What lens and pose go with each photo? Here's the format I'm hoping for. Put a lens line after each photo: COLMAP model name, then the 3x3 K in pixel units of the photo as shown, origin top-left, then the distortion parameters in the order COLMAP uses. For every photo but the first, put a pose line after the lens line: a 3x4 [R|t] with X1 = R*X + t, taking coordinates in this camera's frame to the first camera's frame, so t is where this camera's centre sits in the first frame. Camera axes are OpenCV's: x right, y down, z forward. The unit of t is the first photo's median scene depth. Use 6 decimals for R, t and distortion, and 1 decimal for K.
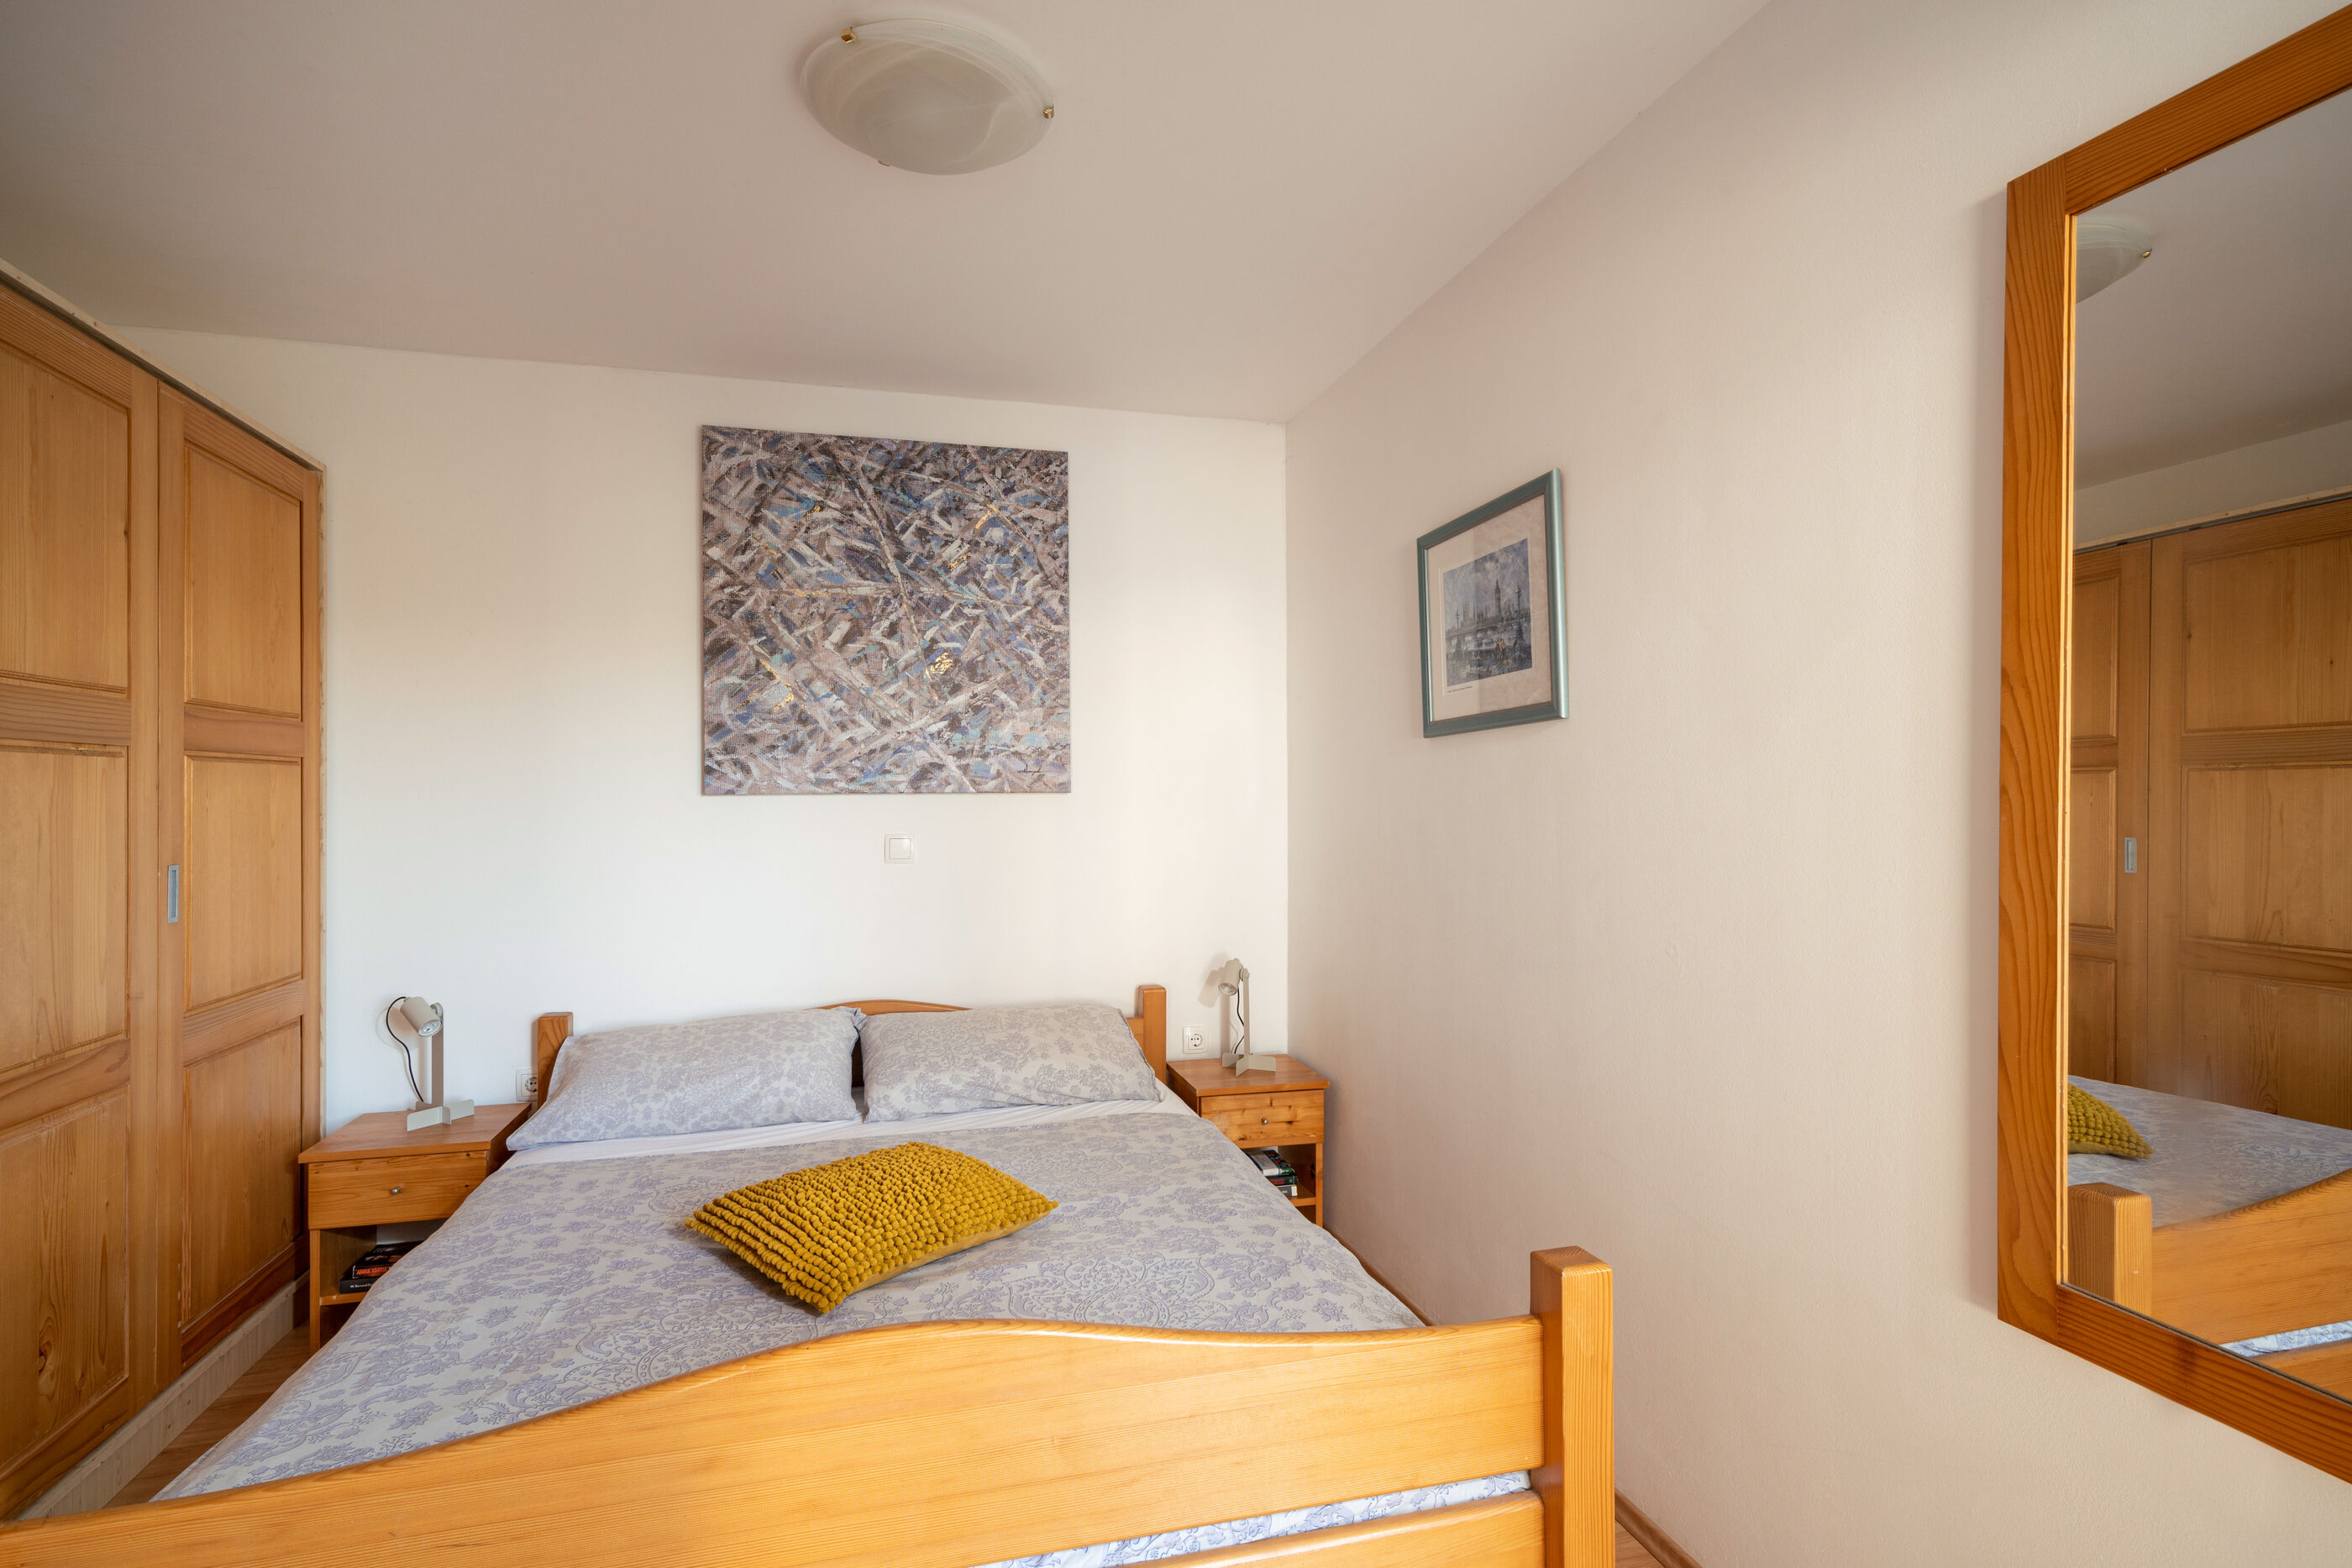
lens RADIAL K [[1152.3, 0, 1176.0], [0, 1152.3, 784.0], [0, 0, 1]] dist [0.003485, -0.000063]
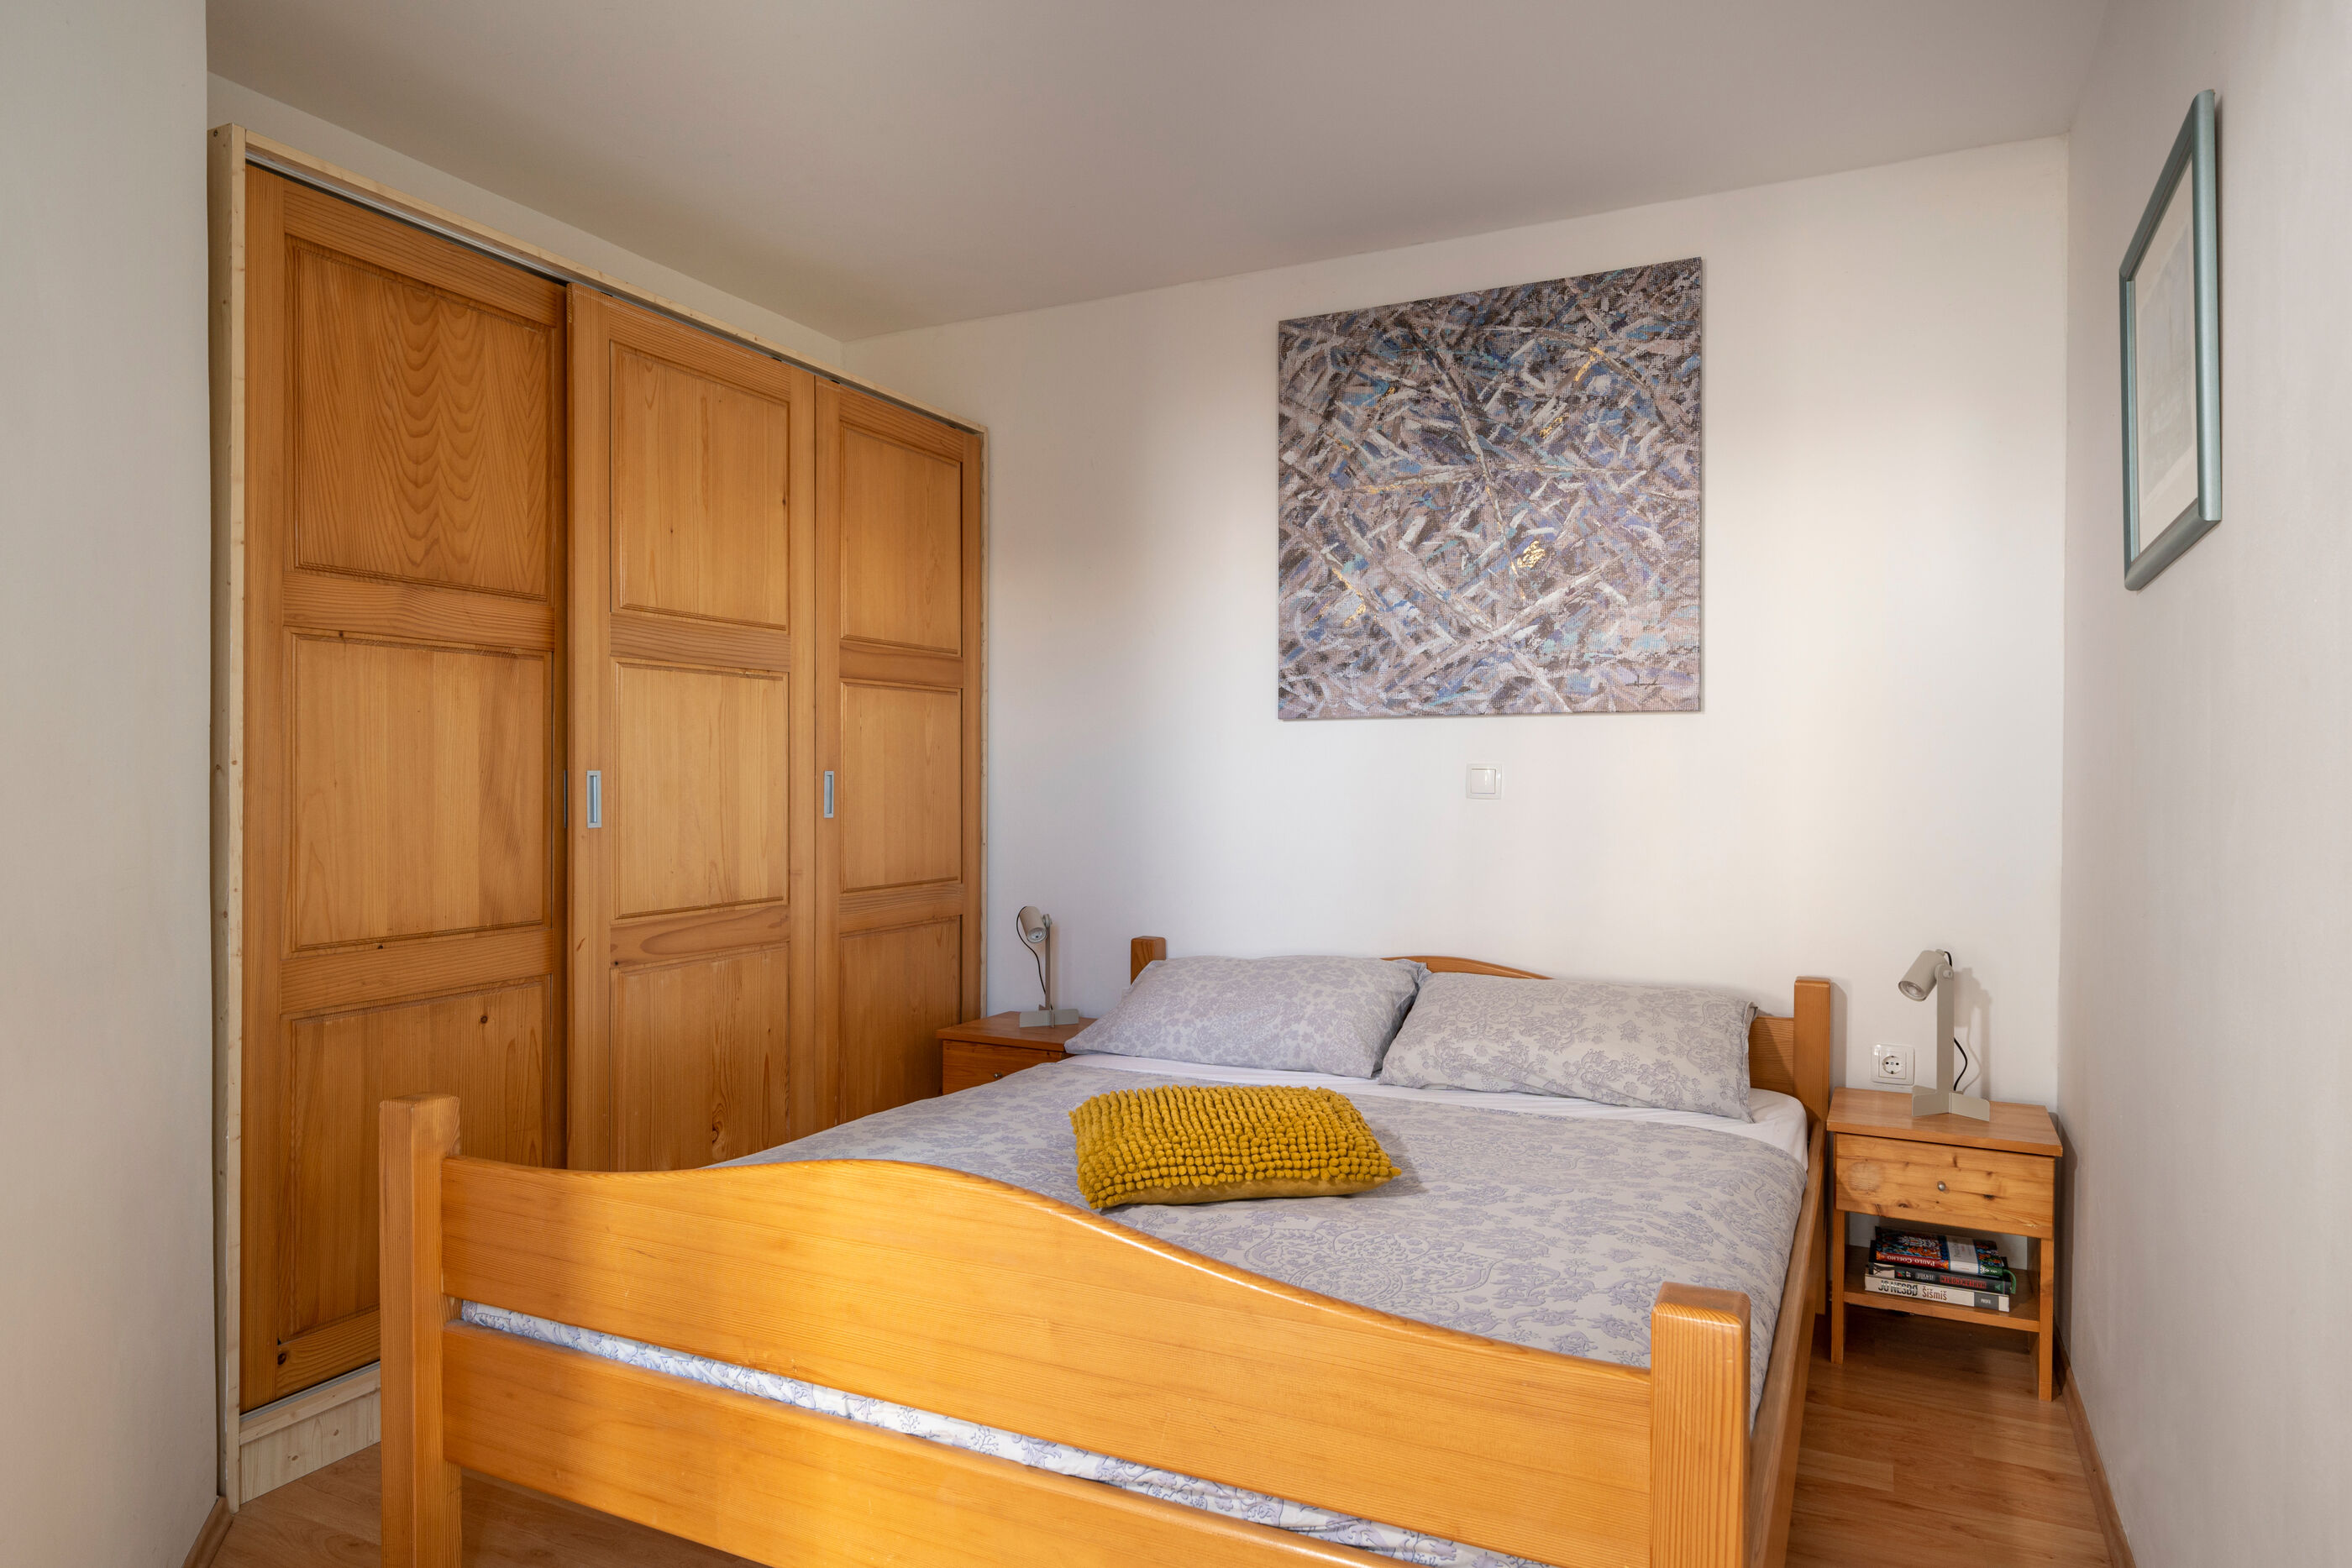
lens RADIAL K [[1427.3, 0, 1176.0], [0, 1427.3, 784.0], [0, 0, 1]] dist [0.003421, 0.000563]
pose [[0.747830, 0.009502, -0.663822, 0.289643], [0.000935, 0.999882, 0.015365, 0.043101], [0.663889, -0.012111, 0.747733, 0.078754]]
